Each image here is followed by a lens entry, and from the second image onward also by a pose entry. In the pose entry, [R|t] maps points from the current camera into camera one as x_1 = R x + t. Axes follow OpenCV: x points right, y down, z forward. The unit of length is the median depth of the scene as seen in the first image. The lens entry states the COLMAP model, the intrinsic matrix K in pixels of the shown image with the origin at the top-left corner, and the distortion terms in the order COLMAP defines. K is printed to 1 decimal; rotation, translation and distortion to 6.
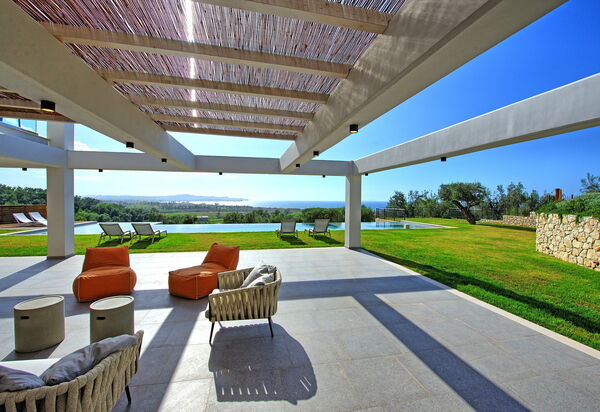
lens RADIAL K [[248.0, 0, 300.0], [0, 248.0, 206.0], [0, 0, 1]] dist [-0.000385, -0.000275]
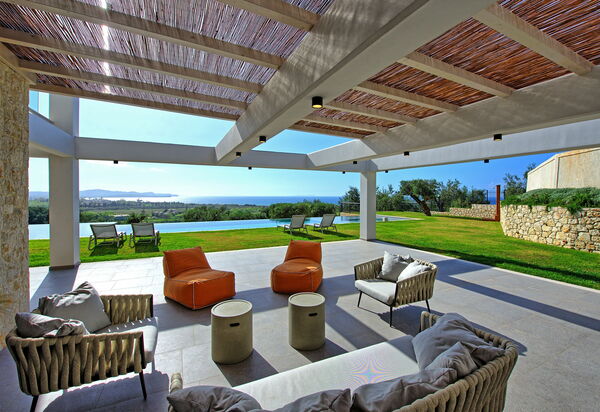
lens RADIAL K [[256.2, 0, 300.0], [0, 256.2, 206.0], [0, 0, 1]] dist [0.000601, 0.000099]
pose [[0.972139, -0.014946, 0.233928, -0.195083], [0.010809, 0.999762, 0.018958, -0.001010], [-0.234155, -0.015902, 0.972069, -0.000454]]
